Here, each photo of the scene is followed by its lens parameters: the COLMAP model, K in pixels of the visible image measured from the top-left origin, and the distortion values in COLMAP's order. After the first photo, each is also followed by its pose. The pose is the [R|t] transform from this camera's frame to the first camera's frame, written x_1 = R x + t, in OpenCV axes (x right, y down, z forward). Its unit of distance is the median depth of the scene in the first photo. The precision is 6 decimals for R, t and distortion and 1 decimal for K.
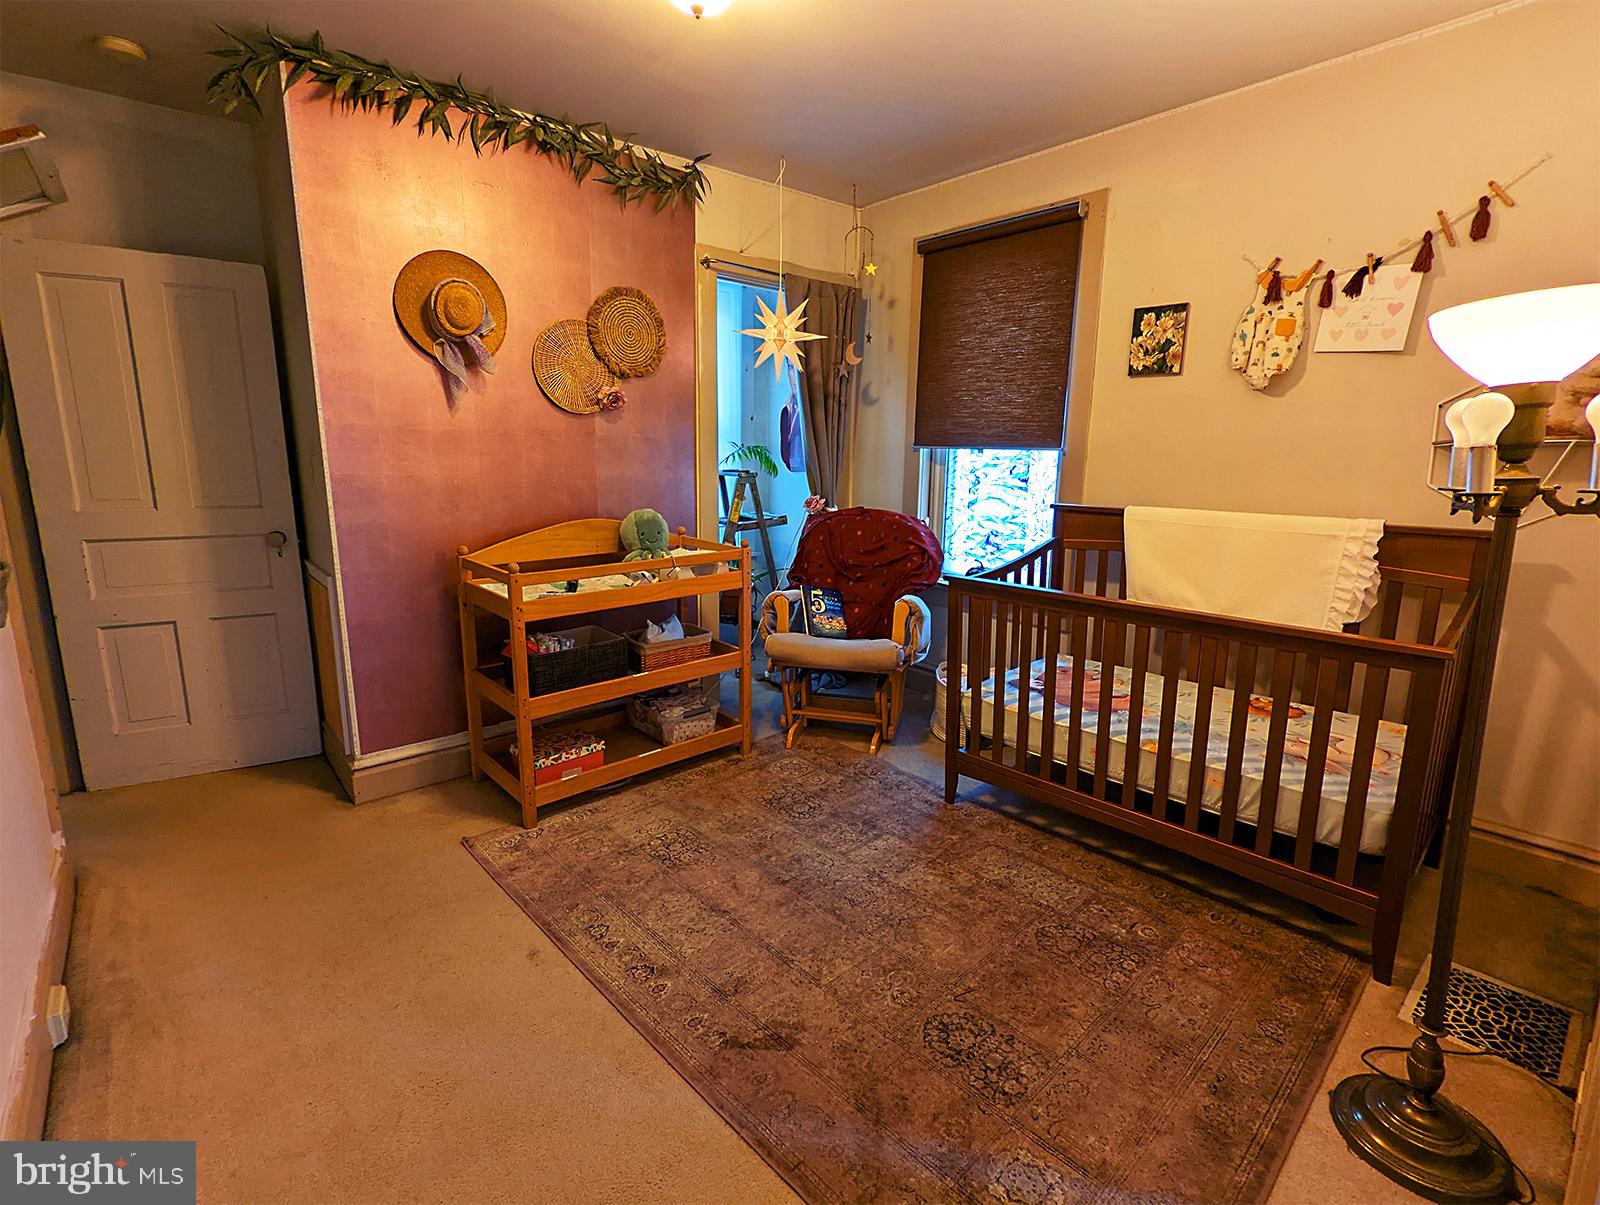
lens RADIAL K [[758.7, 0, 803.9], [0, 758.7, 592.4], [0, 0, 1]] dist [0.001048, 0.000727]
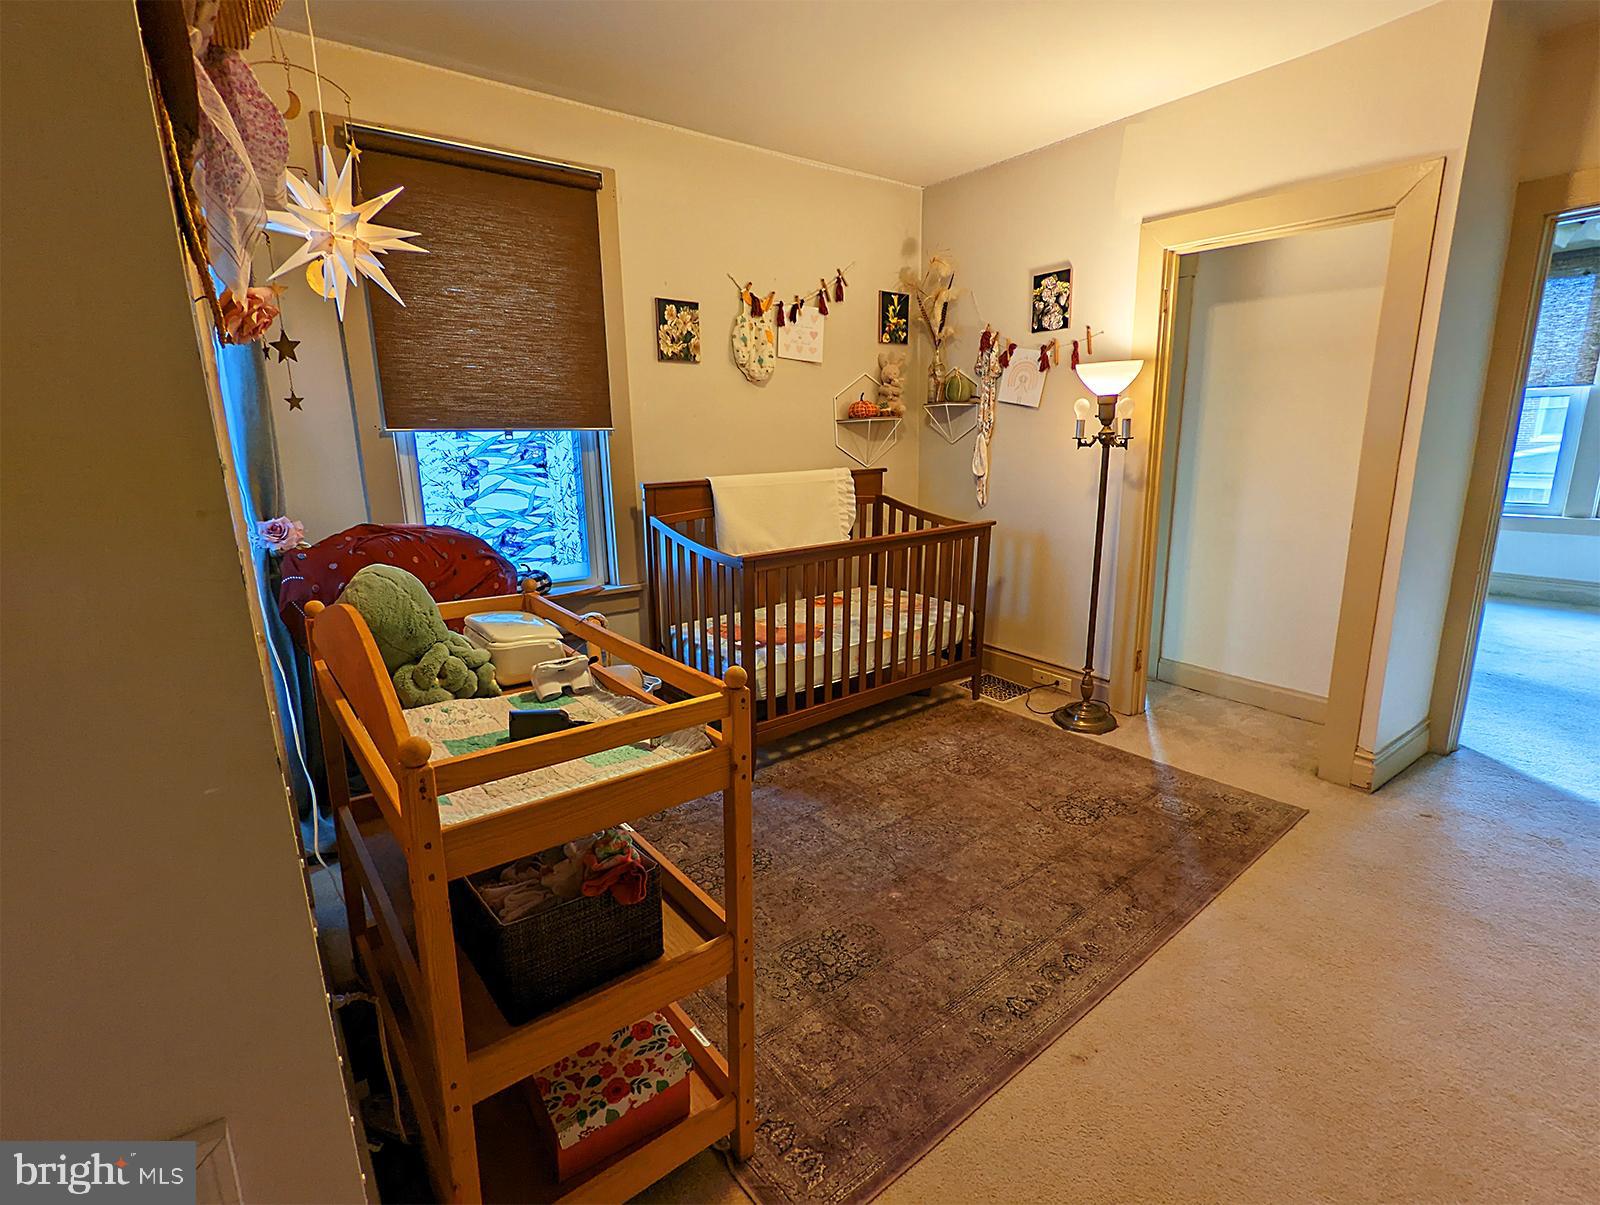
lens RADIAL K [[758.7, 0, 800.1], [0, 758.7, 597.5], [0, 0, 1]] dist [0.001048, 0.000727]
pose [[0.078232, -0.226416, 0.970884, -0.741967], [0.202817, 0.957117, 0.206863, -0.154115], [-0.976087, 0.180728, 0.120798, 0.787645]]
